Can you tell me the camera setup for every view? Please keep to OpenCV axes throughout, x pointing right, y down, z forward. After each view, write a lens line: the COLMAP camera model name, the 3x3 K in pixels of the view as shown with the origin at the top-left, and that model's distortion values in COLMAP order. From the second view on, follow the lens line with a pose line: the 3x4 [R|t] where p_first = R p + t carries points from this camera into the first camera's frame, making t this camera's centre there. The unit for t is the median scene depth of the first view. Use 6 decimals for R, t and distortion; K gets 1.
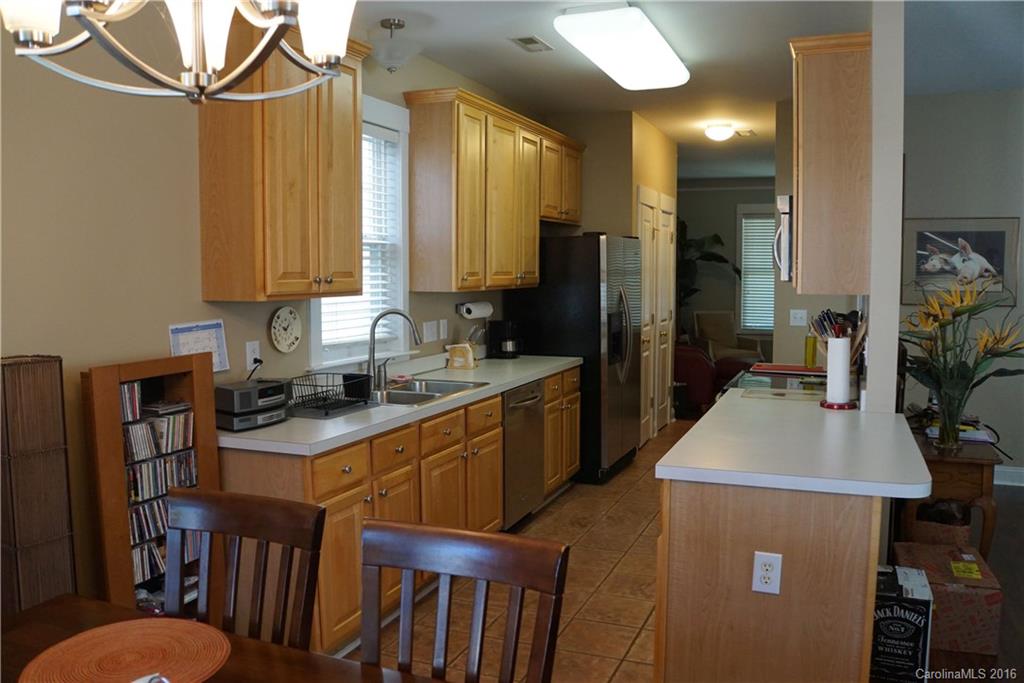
lens RADIAL K [[821.0, 0, 509.7], [0, 821.0, 347.6], [0, 0, 1]] dist [-0.134462, 0.039204]
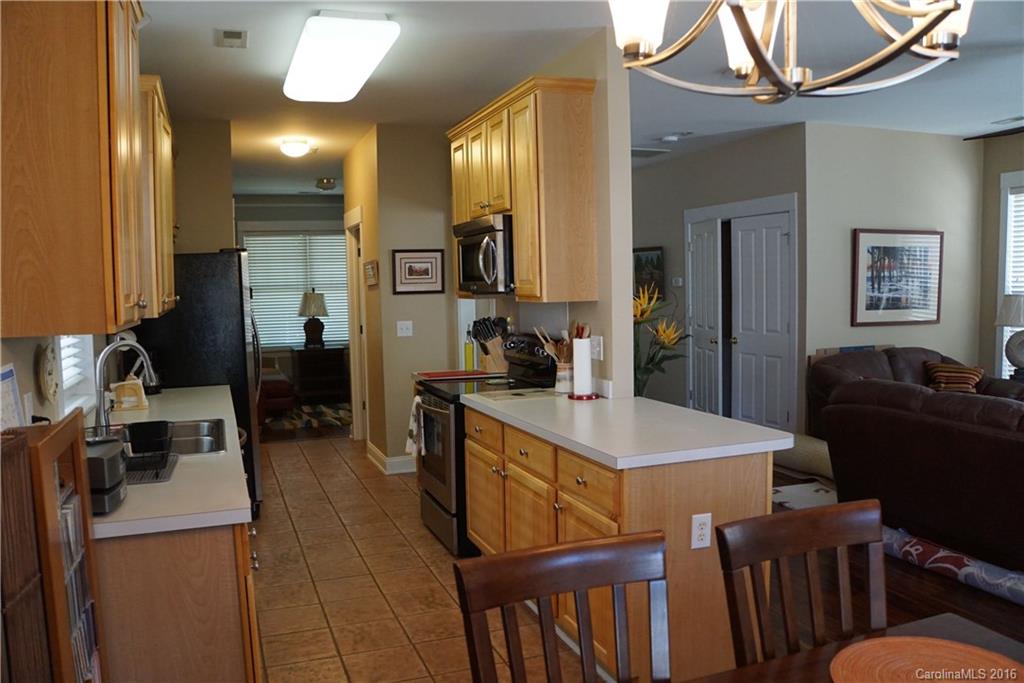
lens RADIAL K [[821.0, 0, 508.9], [0, 821.0, 346.3], [0, 0, 1]] dist [-0.134462, 0.039204]
pose [[0.734758, -0.067120, 0.675001, -0.466305], [0.083686, 0.996460, 0.007991, -0.018912], [-0.673148, 0.050617, 0.737774, 0.195585]]
